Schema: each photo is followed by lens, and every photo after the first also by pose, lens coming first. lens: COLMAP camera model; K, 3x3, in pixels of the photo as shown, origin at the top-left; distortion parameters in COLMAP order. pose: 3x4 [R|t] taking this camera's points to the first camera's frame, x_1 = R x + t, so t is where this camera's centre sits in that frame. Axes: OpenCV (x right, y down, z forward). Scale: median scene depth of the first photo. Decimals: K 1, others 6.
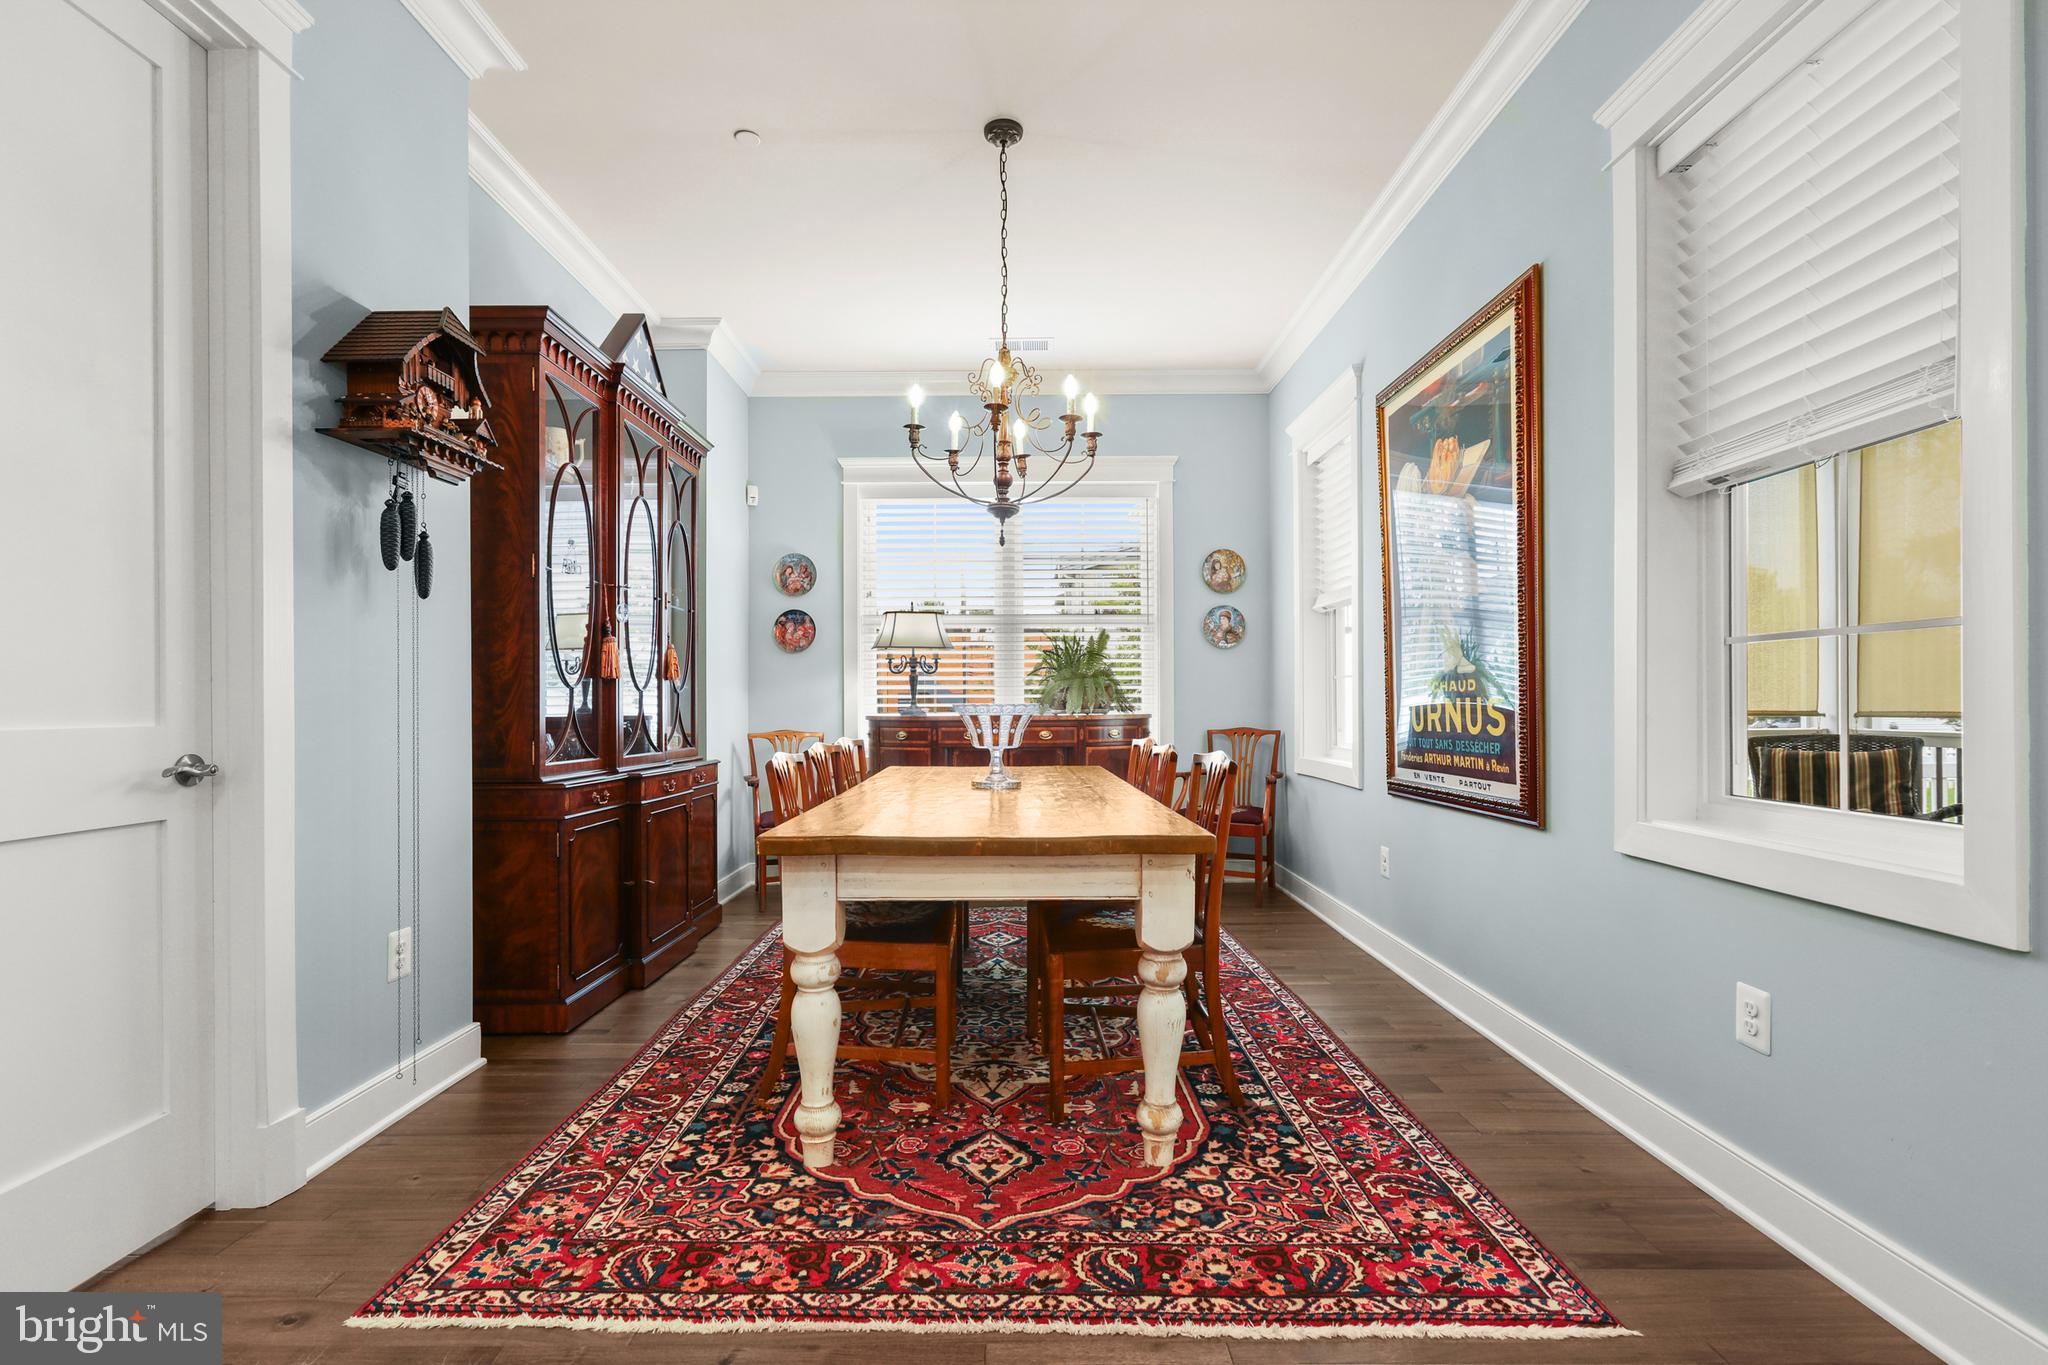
lens RADIAL K [[938.5, 0, 1016.1], [0, 938.5, 701.9], [0, 0, 1]] dist [-0.002537, 0.000479]
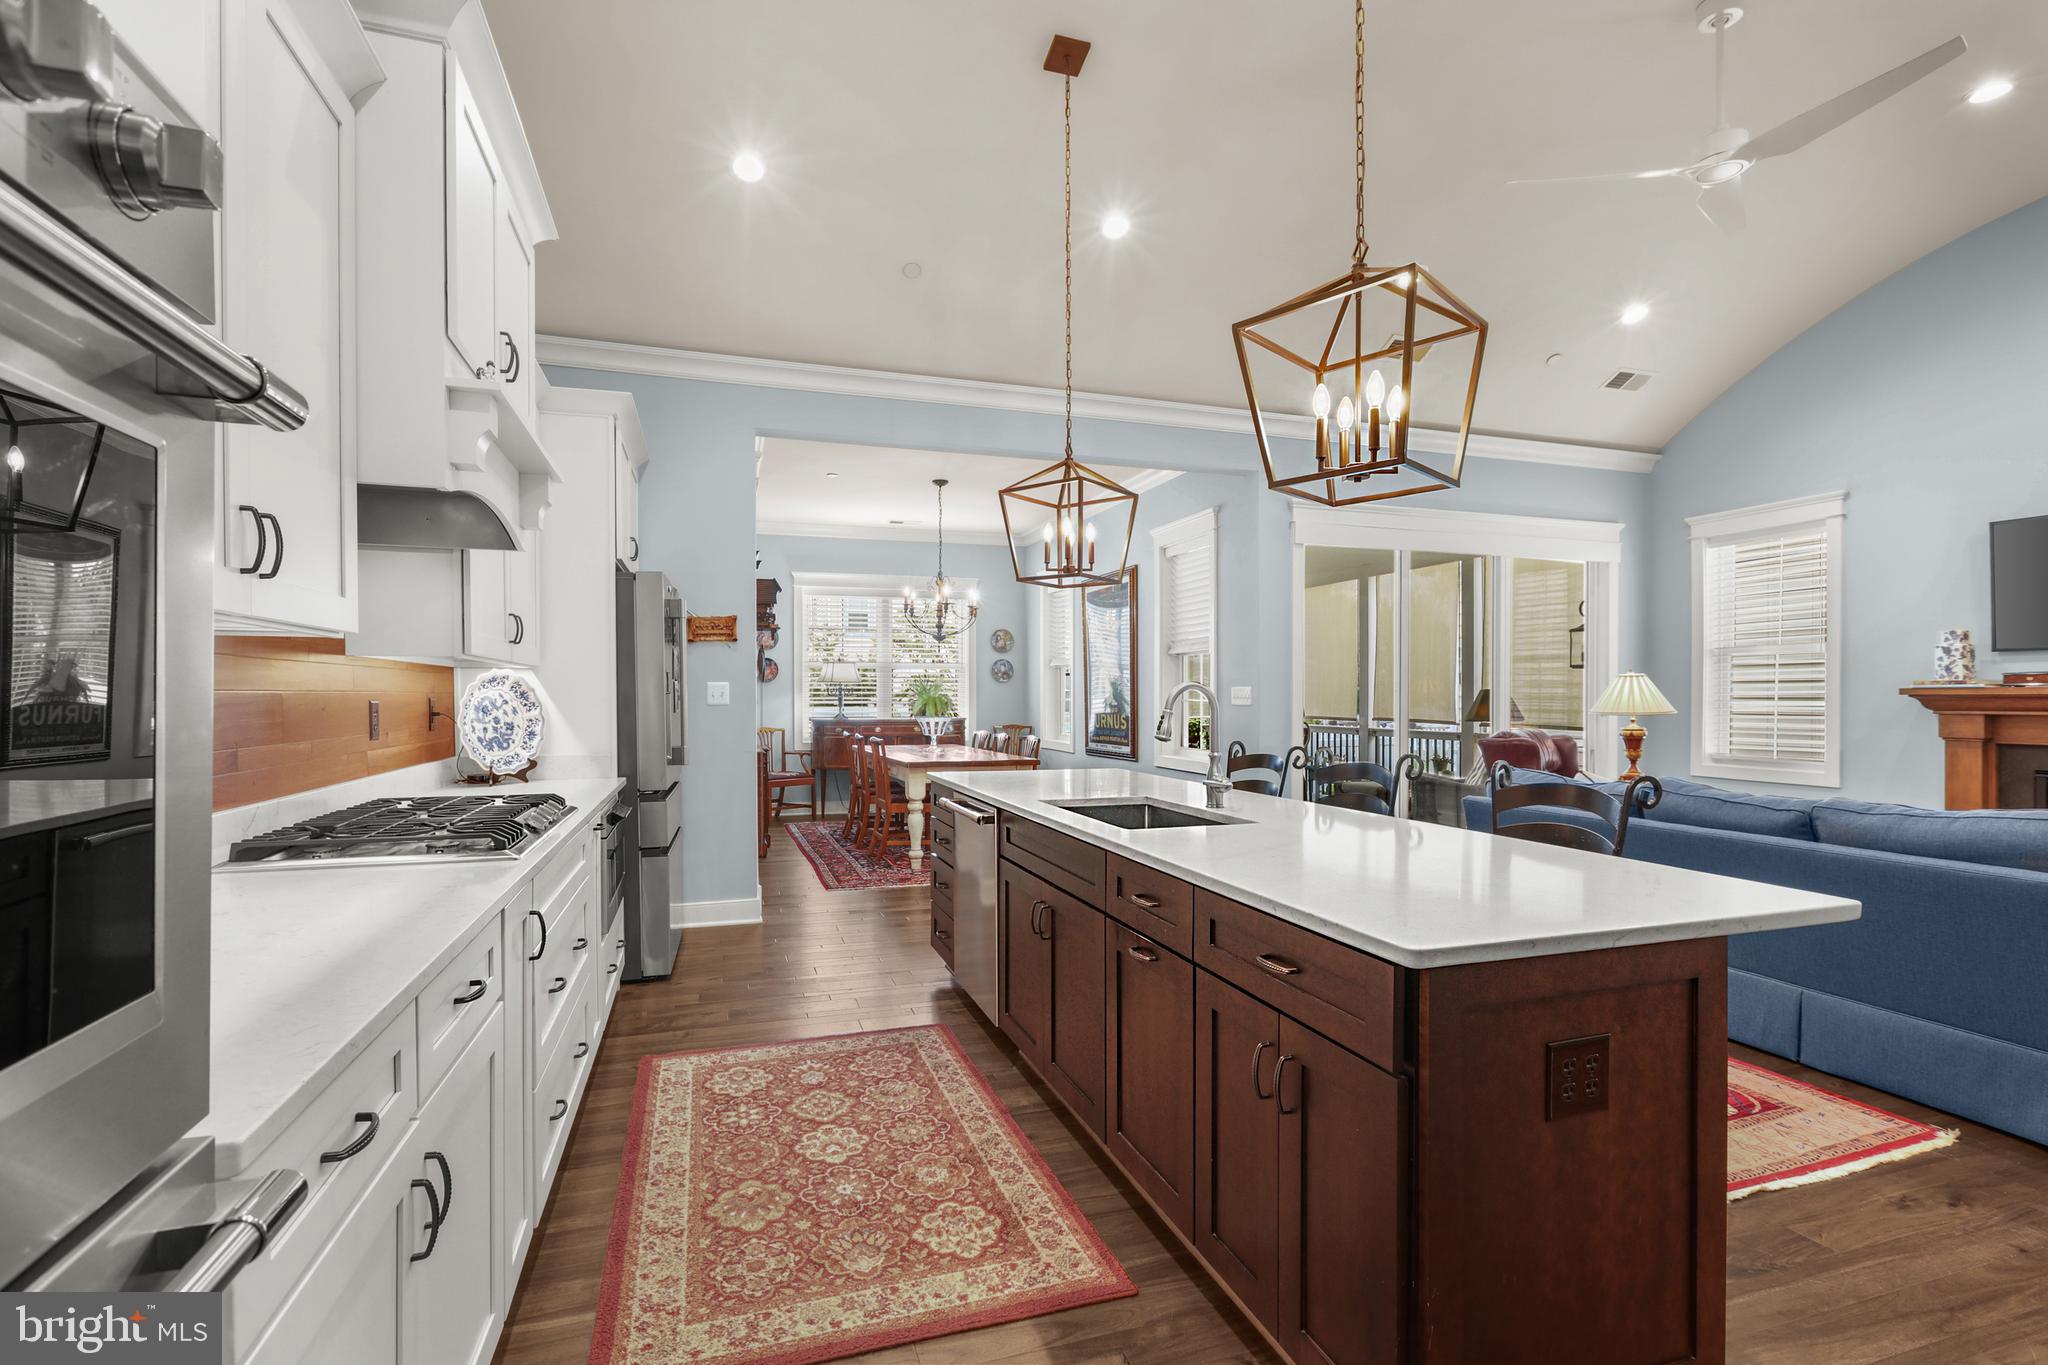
lens RADIAL K [[938.5, 0, 1016.1], [0, 938.5, 701.9], [0, 0, 1]] dist [-0.002537, 0.000479]
pose [[0.951515, 0.000979, 0.307600, -0.599159], [-0.003643, 0.999961, 0.008088, -0.060529], [-0.307580, -0.008817, 0.951481, -1.441045]]
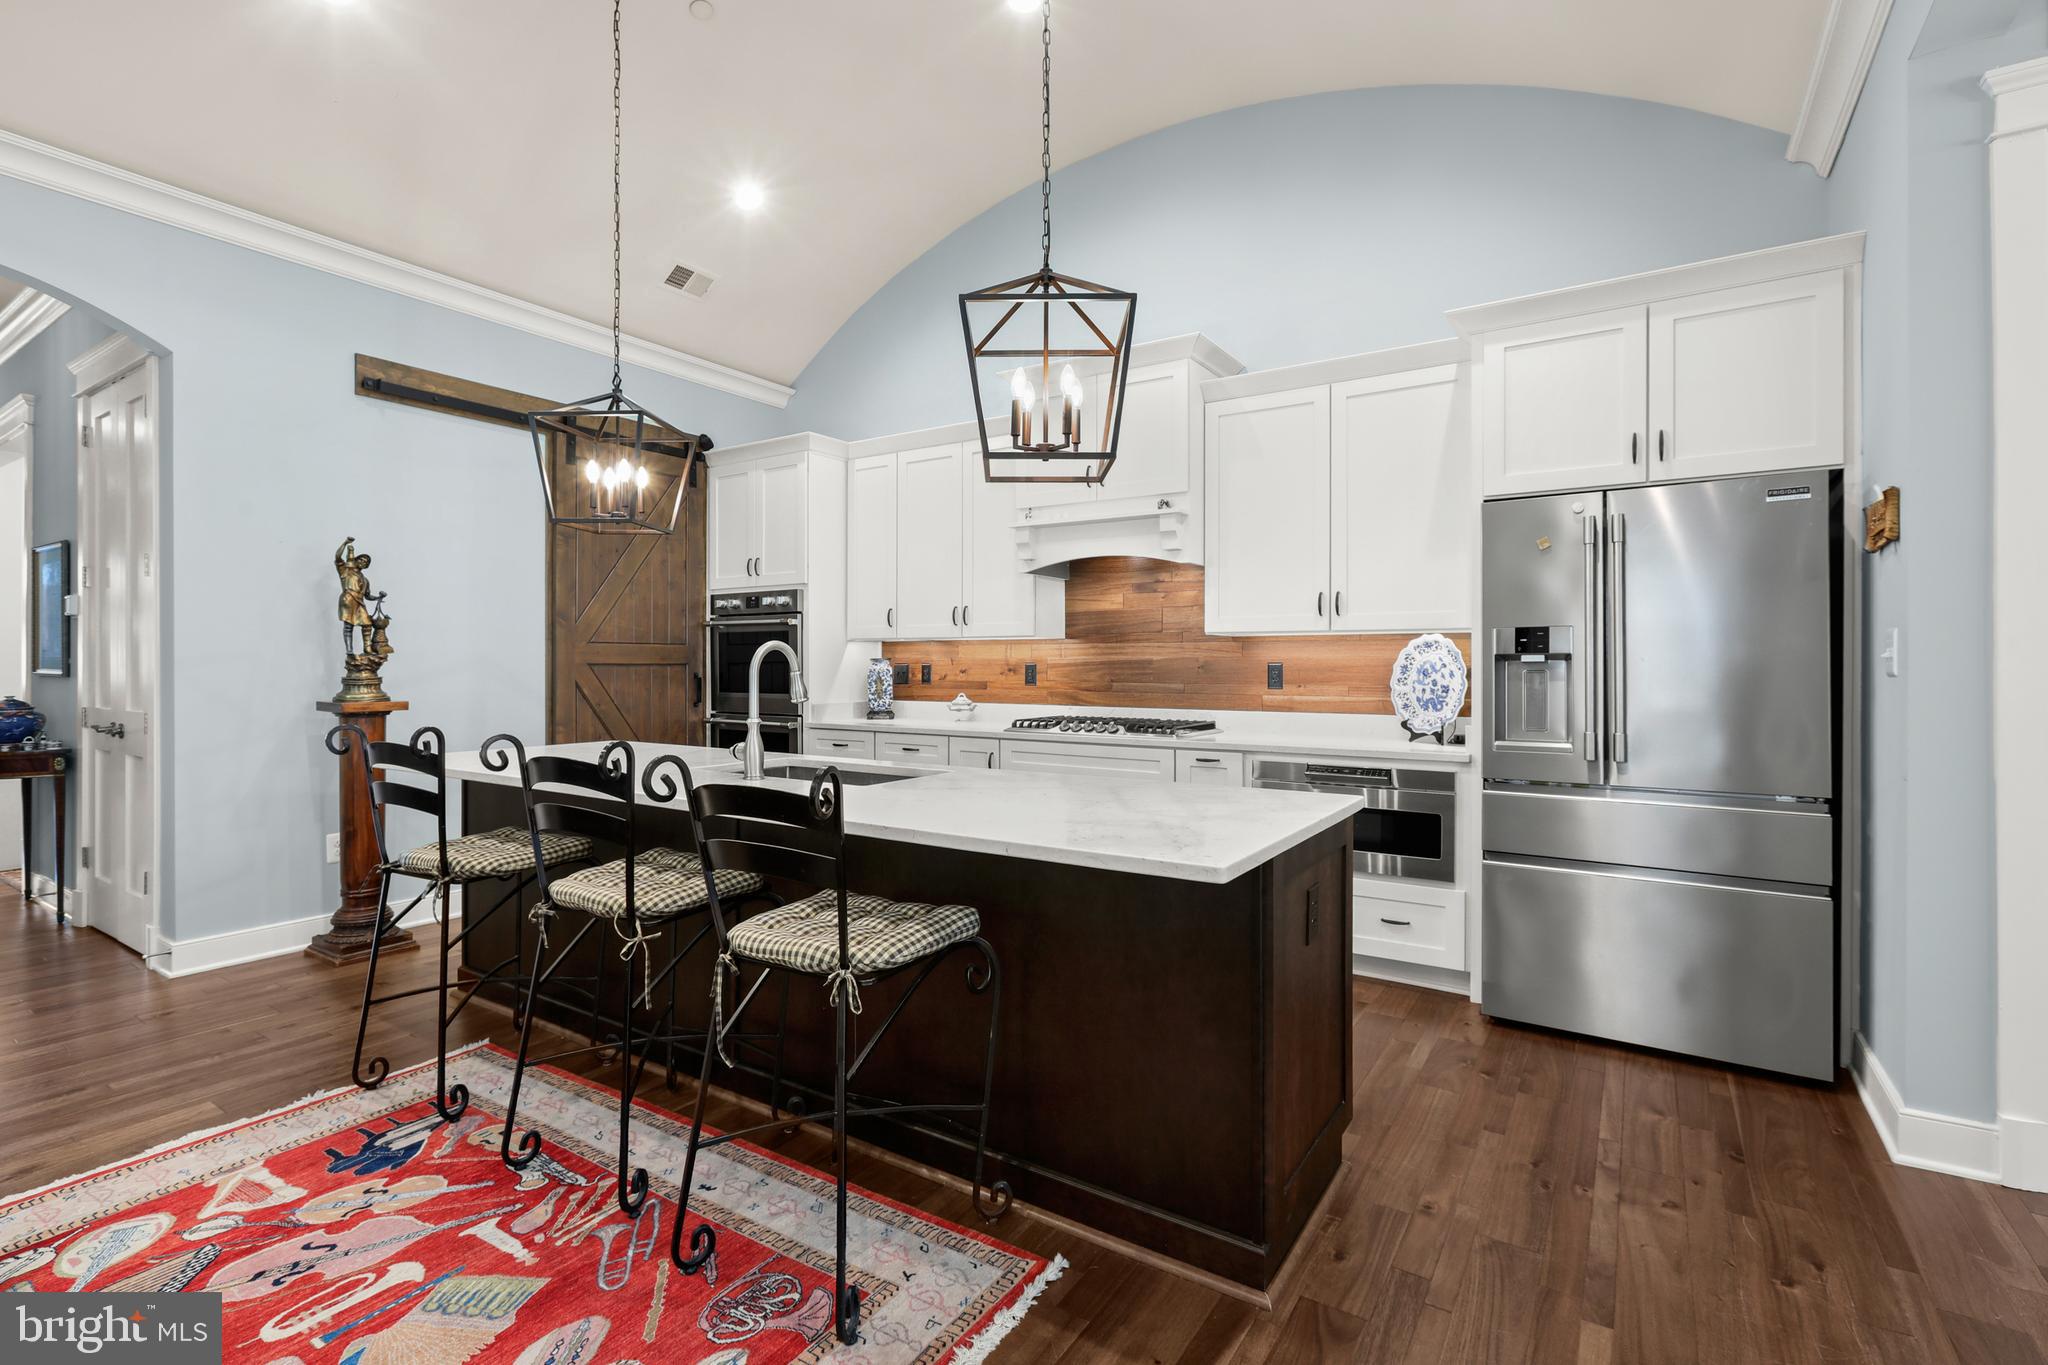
lens RADIAL K [[934.8, 0, 1021.0], [0, 934.8, 667.3], [0, 0, 1]] dist [-0.002133, -0.000417]
pose [[-0.552133, 0.003382, -0.833749, 0.483769], [0.001968, 0.999994, 0.002754, -0.050489], [0.833754, -0.000121, -0.552136, 0.109152]]
